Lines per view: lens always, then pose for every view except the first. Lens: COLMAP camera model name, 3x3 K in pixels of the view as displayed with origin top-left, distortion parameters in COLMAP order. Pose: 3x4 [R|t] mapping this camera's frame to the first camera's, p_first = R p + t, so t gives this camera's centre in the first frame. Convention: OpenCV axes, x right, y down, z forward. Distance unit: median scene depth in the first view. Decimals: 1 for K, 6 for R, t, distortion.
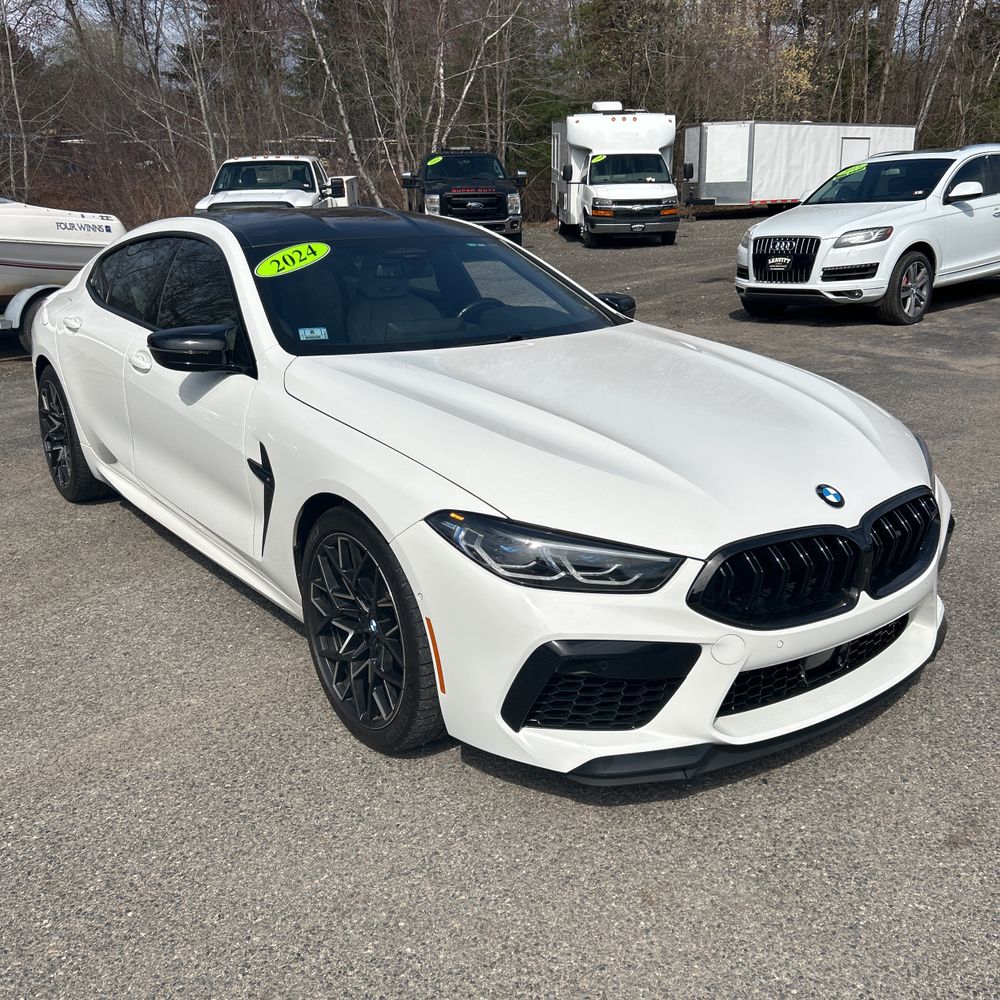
lens RADIAL K [[1007.6, 0, 500.0], [0, 1007.6, 500.0], [0, 0, 1]] dist [0.059670, -0.098379]
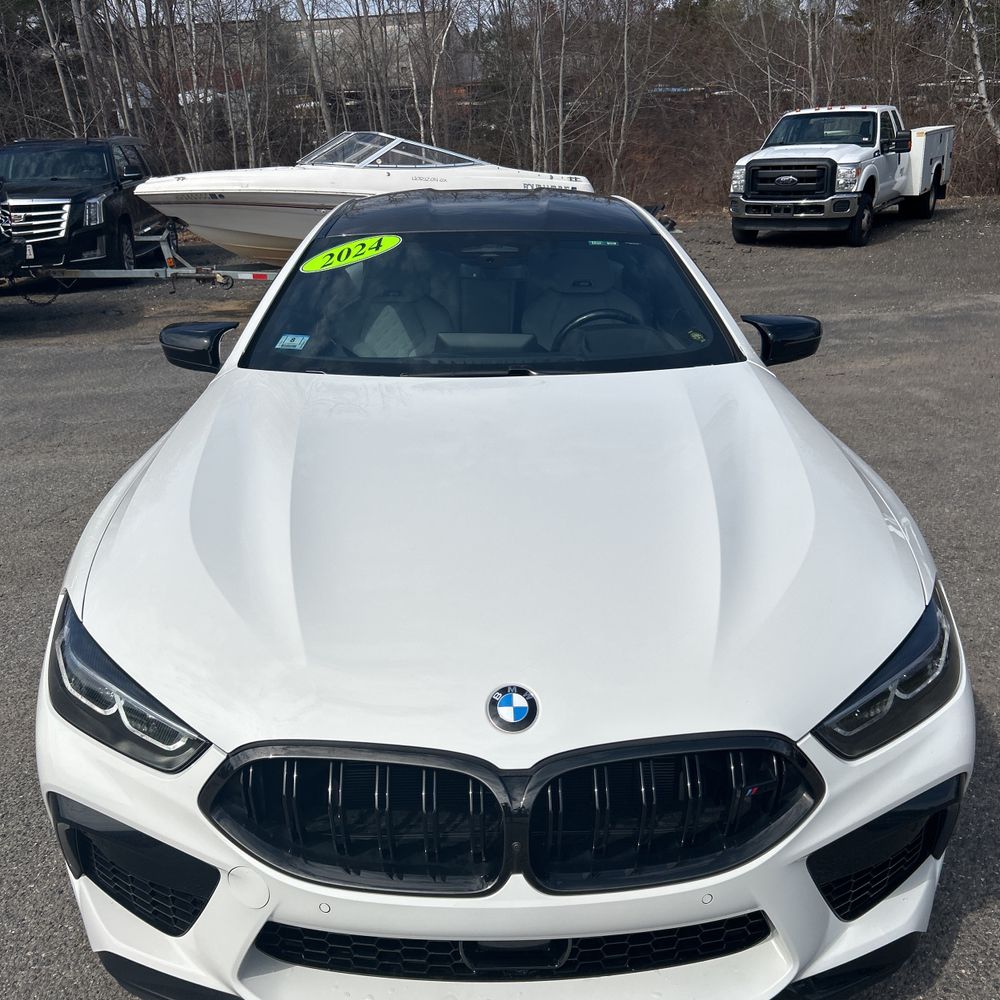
lens RADIAL K [[1007.1, 0, 500.0], [0, 1007.1, 500.0], [0, 0, 1]] dist [0.030953, -0.018995]
pose [[0.818337, 0.190336, -0.542306, 0.389846], [-0.164366, 0.981666, 0.096514, -0.116965], [0.550734, 0.010156, 0.834619, 0.289310]]
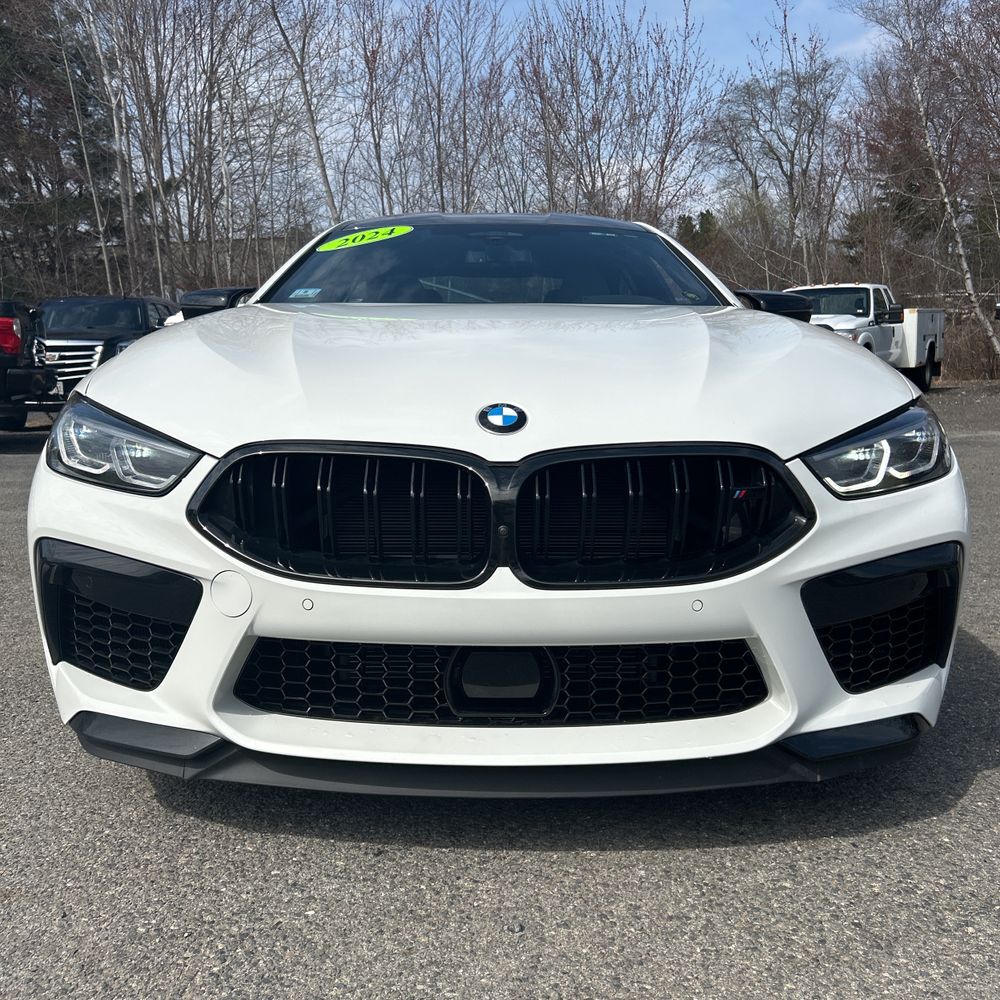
lens RADIAL K [[1007.6, 0, 500.0], [0, 1007.6, 500.0], [0, 0, 1]] dist [0.059670, -0.098379]
pose [[0.810158, 0.092178, -0.578918, 0.428756], [-0.180262, 0.978883, -0.096403, 0.066904], [0.557807, 0.182459, 0.809667, 0.303052]]
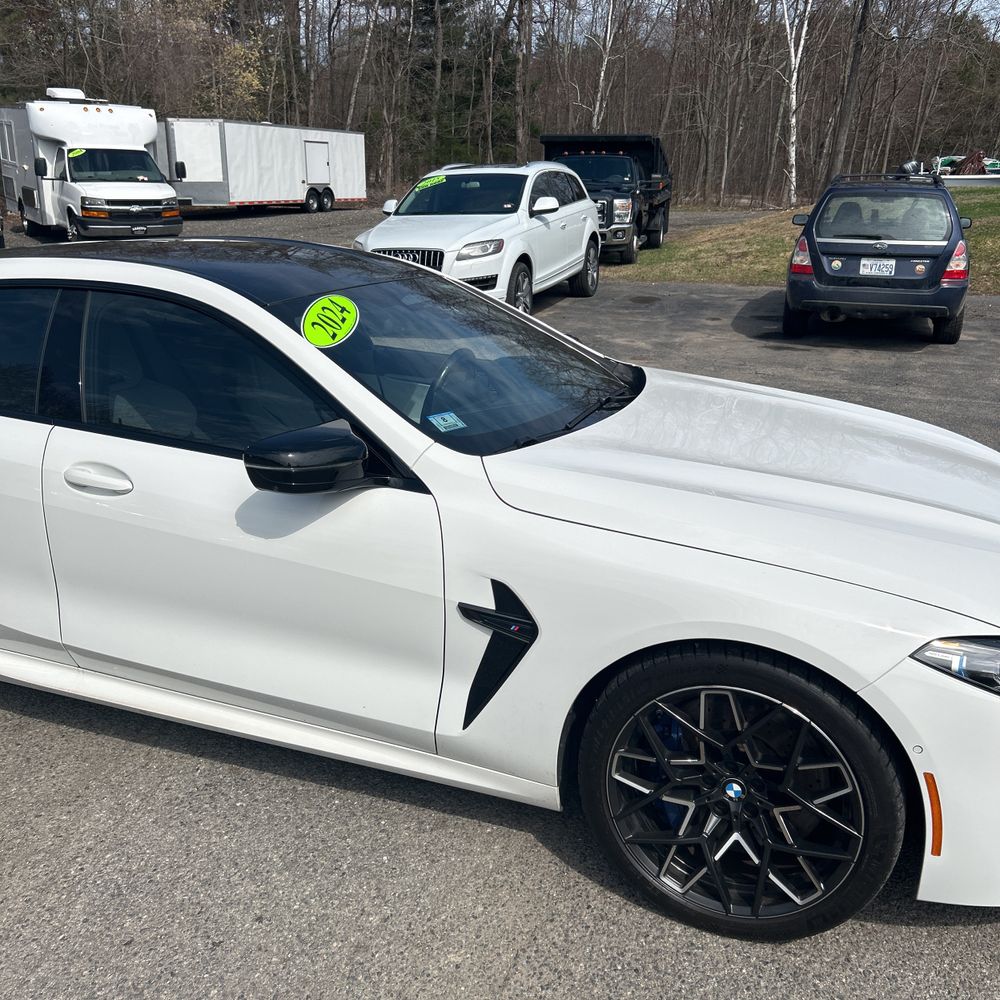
lens RADIAL K [[1007.6, 0, 500.0], [0, 1007.6, 500.0], [0, 0, 1]] dist [0.059670, -0.098379]
pose [[0.844771, -0.137825, 0.517075, -0.091949], [0.135837, 0.989844, 0.041917, -0.022127], [-0.517601, 0.034828, 0.854913, 0.055846]]
